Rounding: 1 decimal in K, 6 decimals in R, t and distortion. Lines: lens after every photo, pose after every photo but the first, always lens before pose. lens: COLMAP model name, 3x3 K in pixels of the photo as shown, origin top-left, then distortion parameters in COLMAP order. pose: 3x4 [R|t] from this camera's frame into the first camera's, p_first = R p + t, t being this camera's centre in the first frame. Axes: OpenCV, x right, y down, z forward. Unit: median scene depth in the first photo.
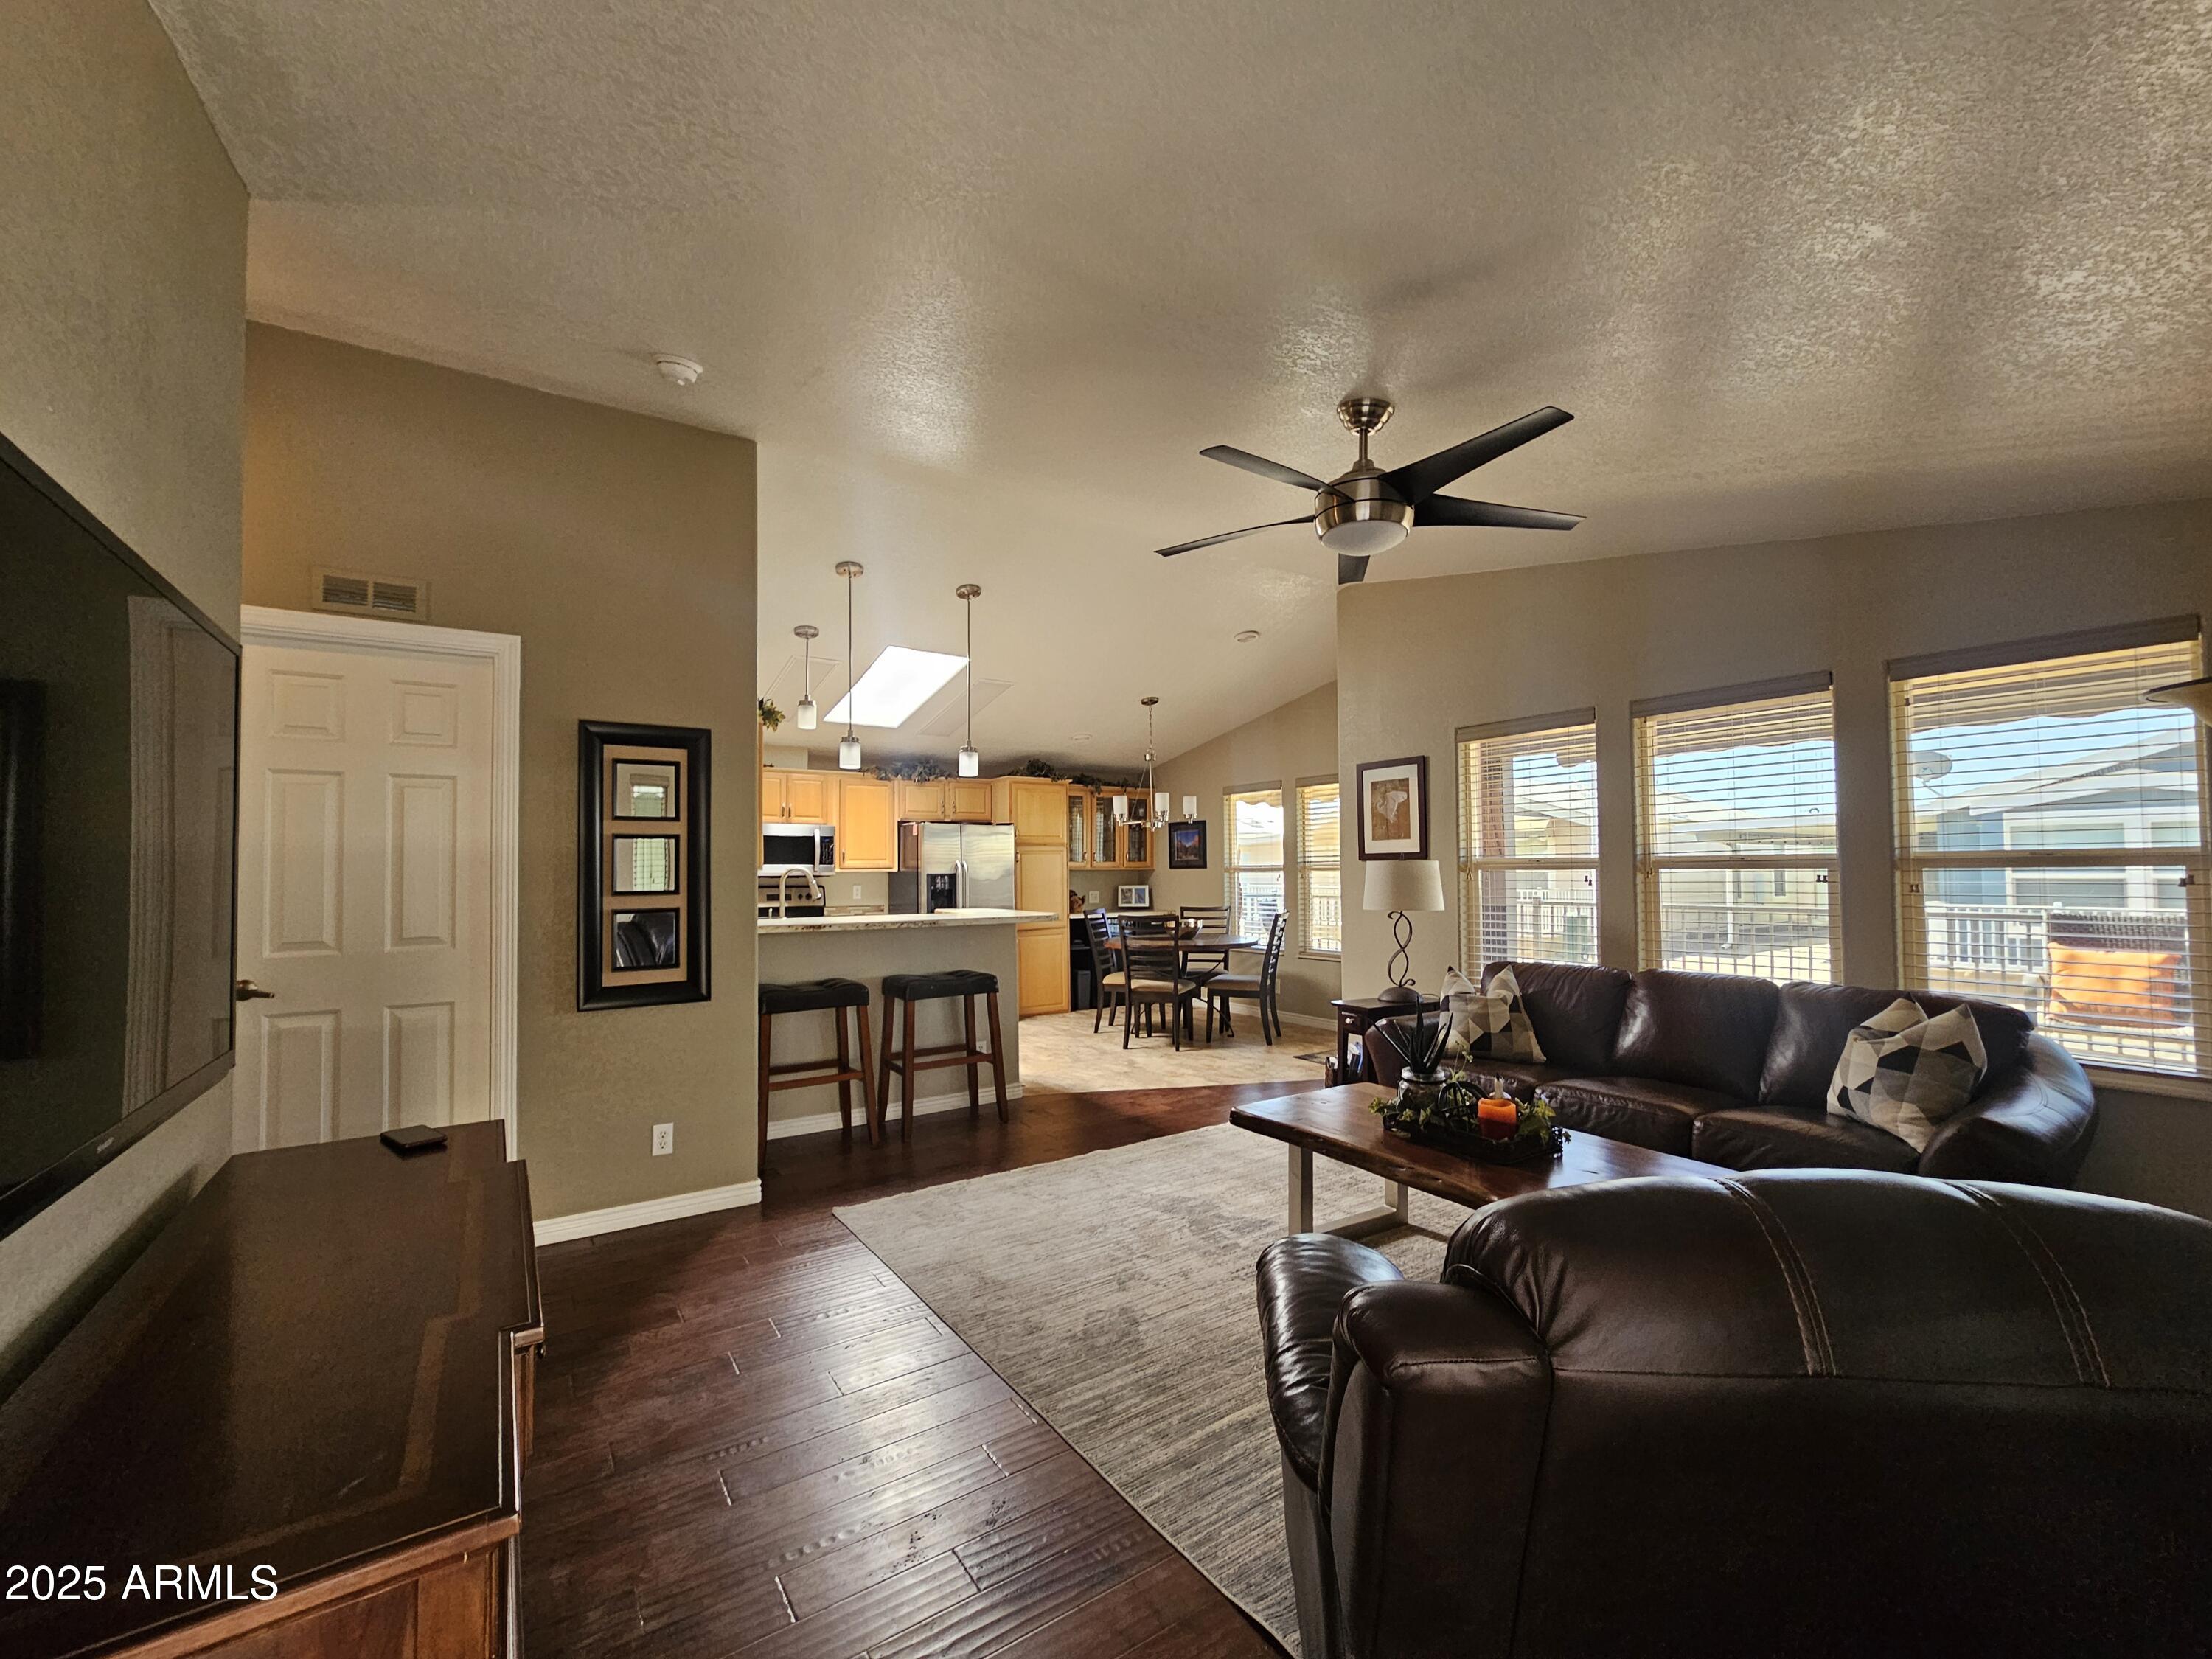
lens RADIAL K [[909.2, 0, 1106.6], [0, 909.2, 836.8], [0, 0, 1]] dist [-0.002141, 0.001266]
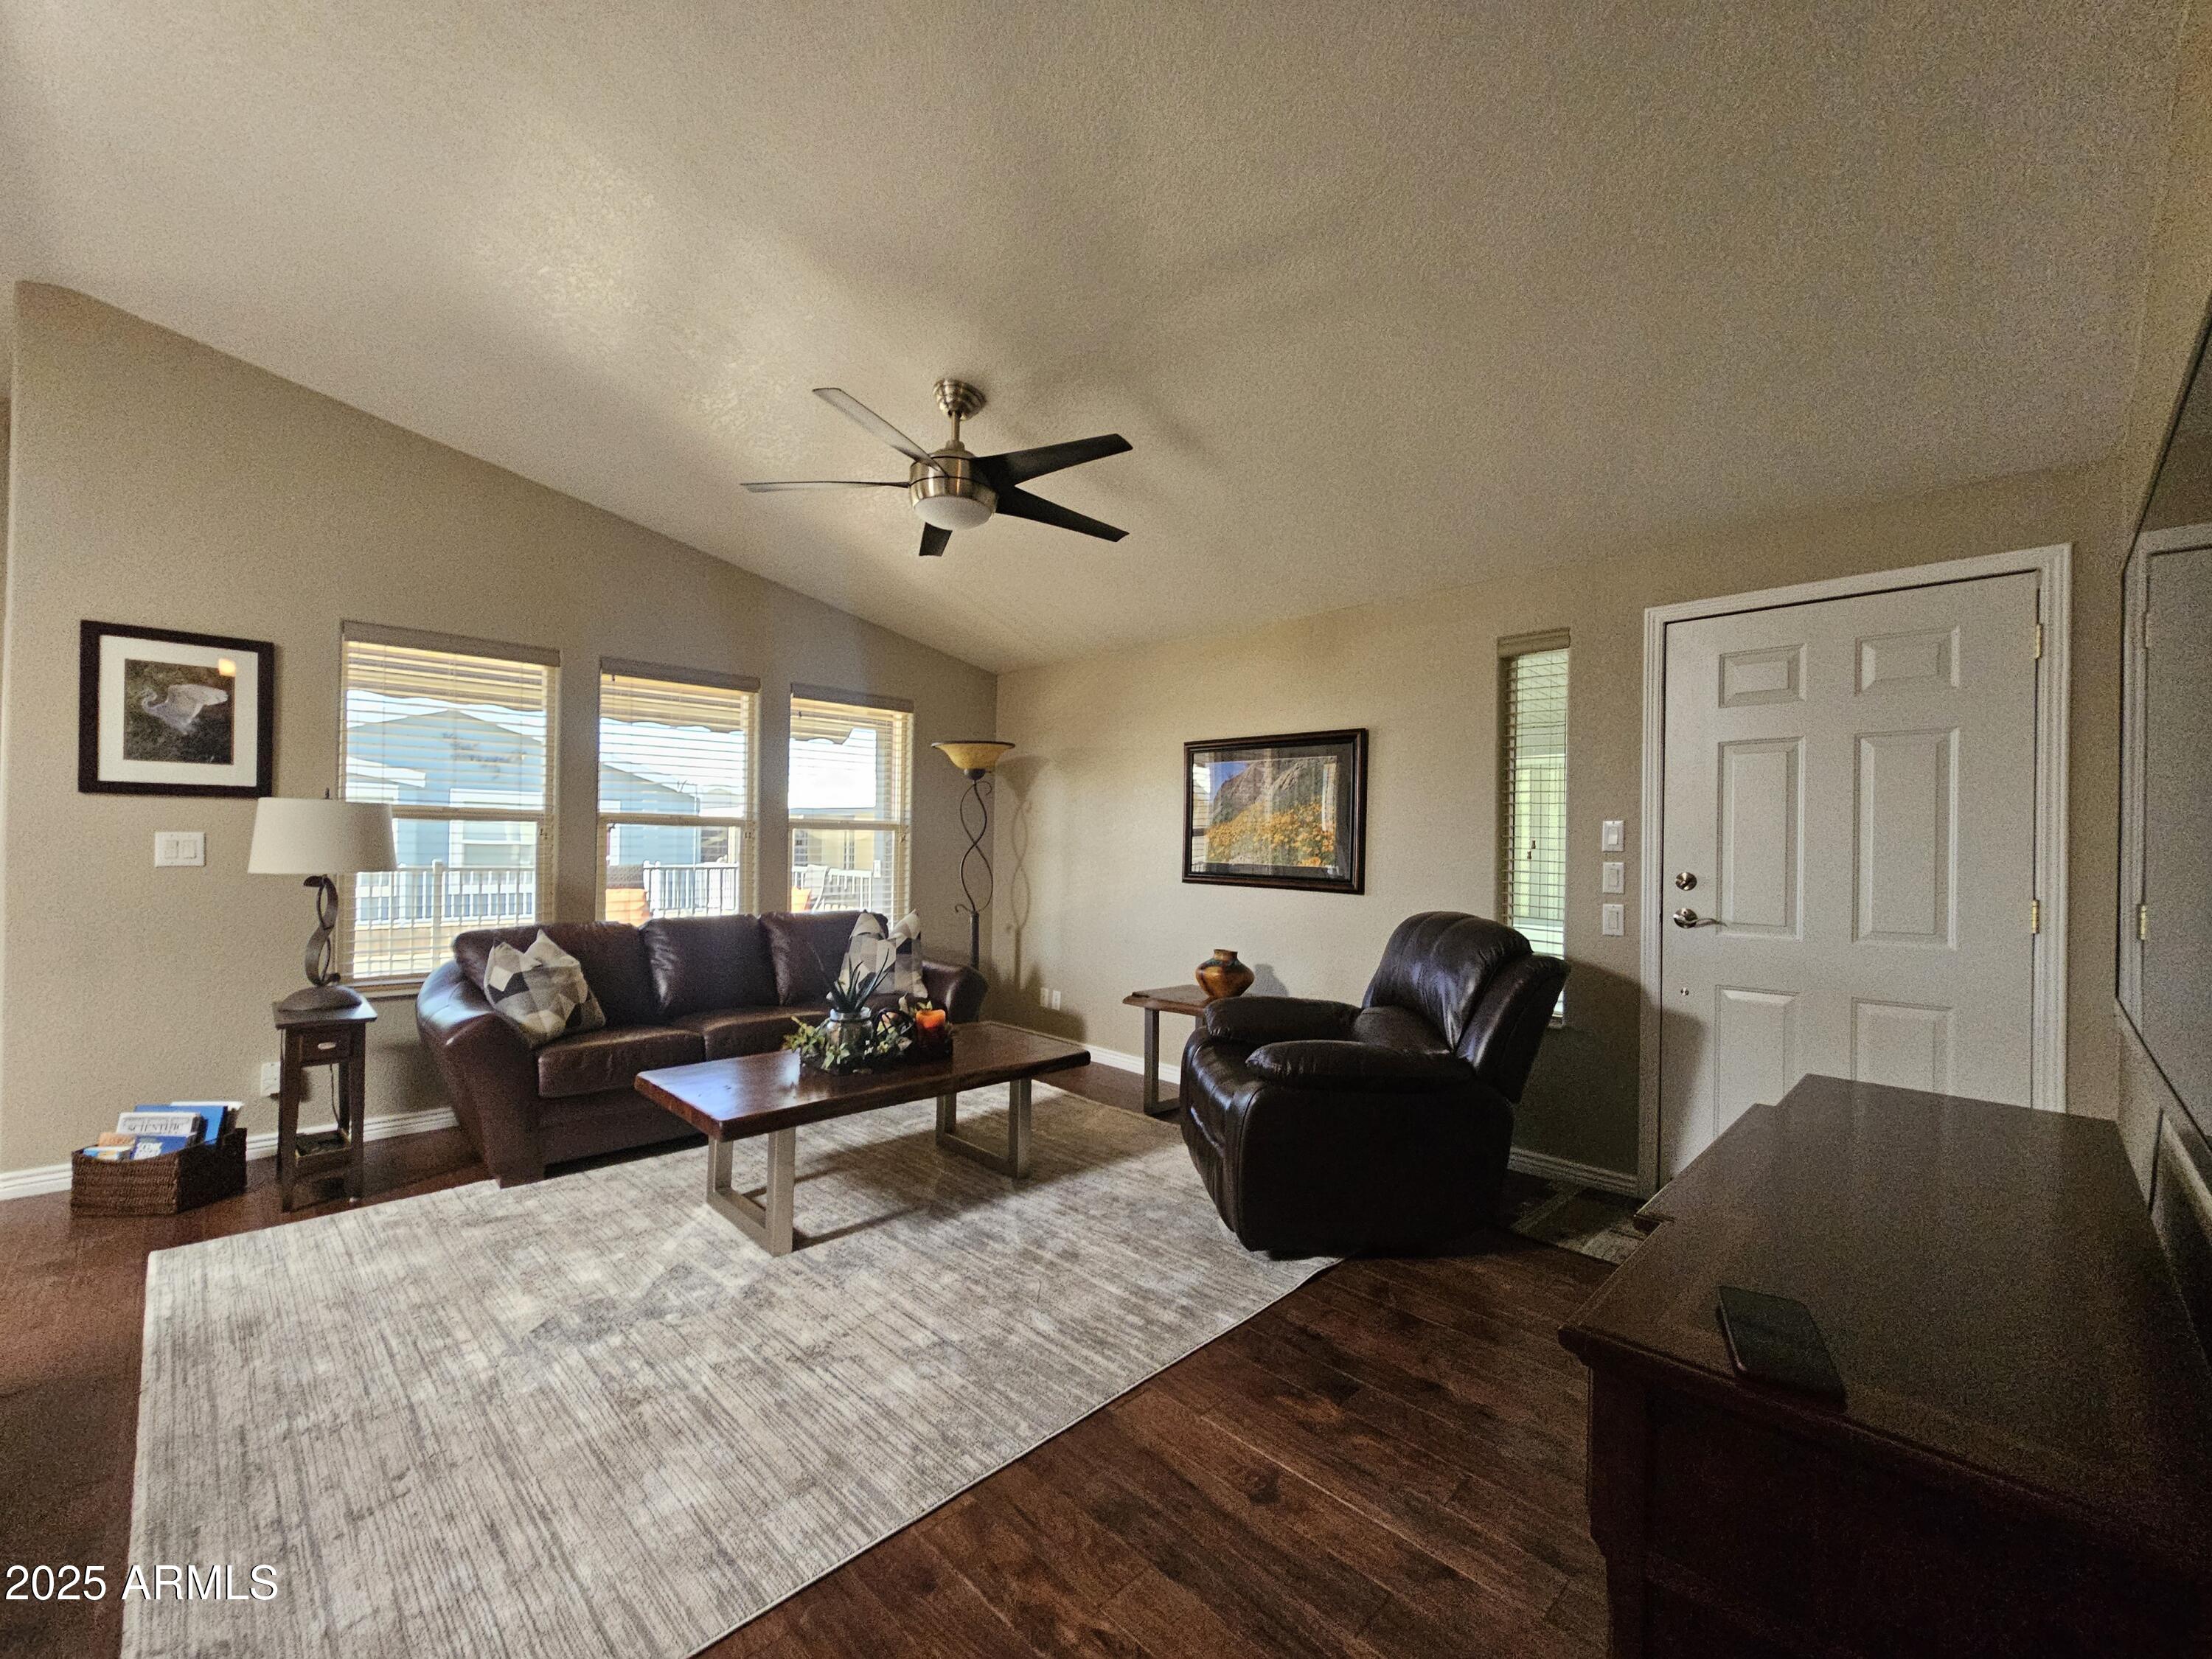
lens RADIAL K [[909.2, 0, 1101.0], [0, 909.2, 838.6], [0, 0, 1]] dist [-0.002141, 0.001266]
pose [[-0.193634, 0.009979, 0.981023, -0.512528], [-0.054157, 0.998315, -0.020844, 0.042445], [-0.979578, -0.057165, -0.192767, 0.635803]]
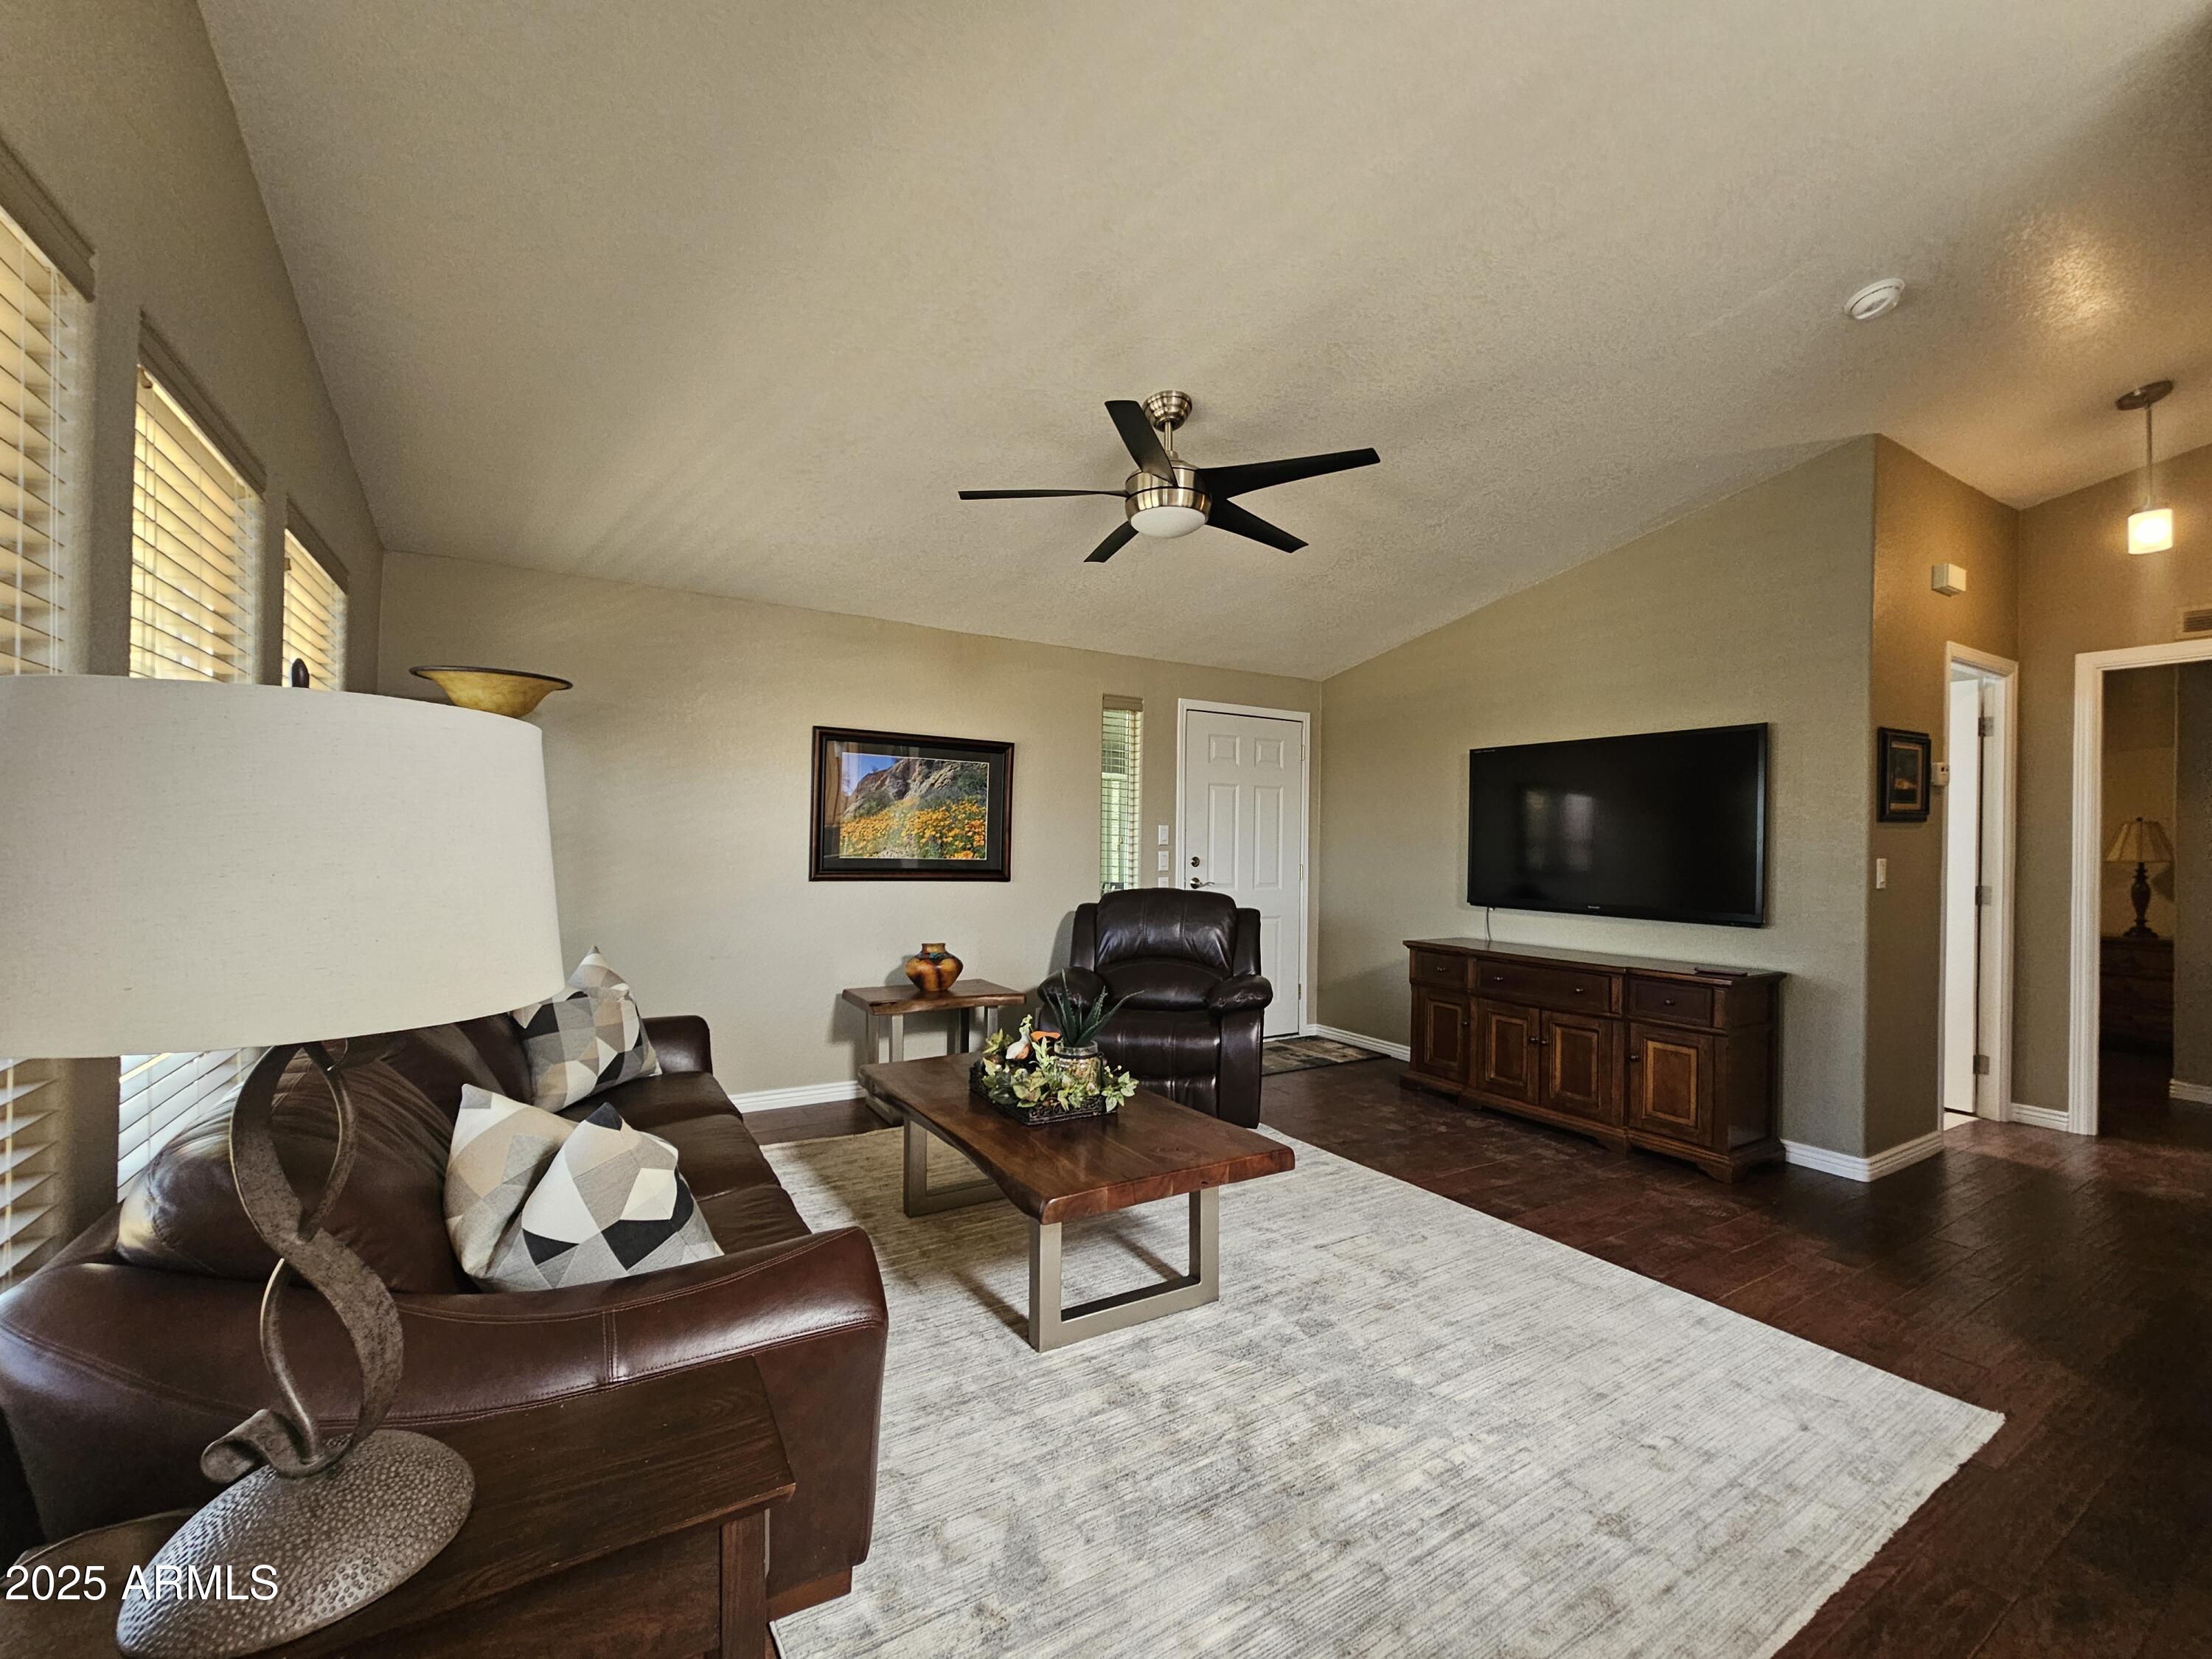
lens RADIAL K [[909.2, 0, 1092.5], [0, 909.2, 842.7], [0, 0, 1]] dist [-0.002141, 0.001266]
pose [[-0.998695, -0.011628, 0.049735, 0.201996], [-0.013499, 0.999207, -0.037451, 0.058898], [-0.049260, -0.038074, -0.998060, 1.315229]]
